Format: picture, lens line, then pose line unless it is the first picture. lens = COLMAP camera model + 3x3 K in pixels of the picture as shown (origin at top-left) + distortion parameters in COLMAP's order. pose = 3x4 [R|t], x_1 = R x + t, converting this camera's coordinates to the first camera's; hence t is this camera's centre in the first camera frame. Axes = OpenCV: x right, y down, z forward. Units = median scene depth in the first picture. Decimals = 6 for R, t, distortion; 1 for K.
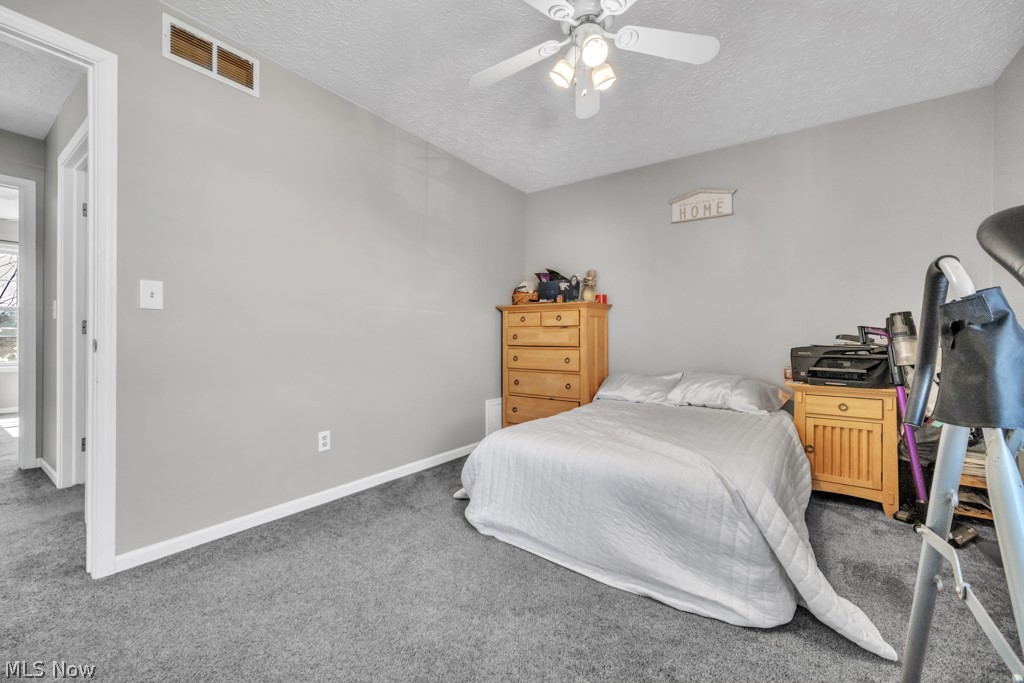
lens RADIAL K [[409.4, 0, 508.9], [0, 409.4, 338.9], [0, 0, 1]] dist [-0.000151, -0.000115]
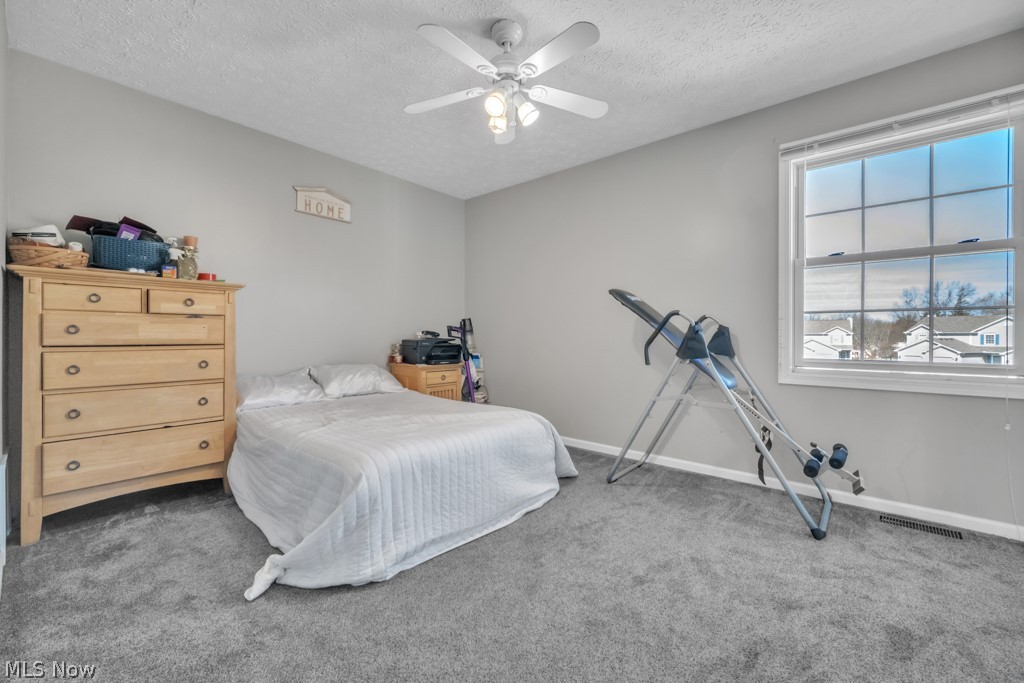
lens RADIAL K [[409.4, 0, 508.9], [0, 409.4, 338.9], [0, 0, 1]] dist [-0.000151, -0.000115]
pose [[0.110489, -0.012887, 0.993794, -0.516285], [-0.000967, 0.999914, 0.013074, -0.000486], [-0.993877, -0.002406, 0.110467, 0.428233]]
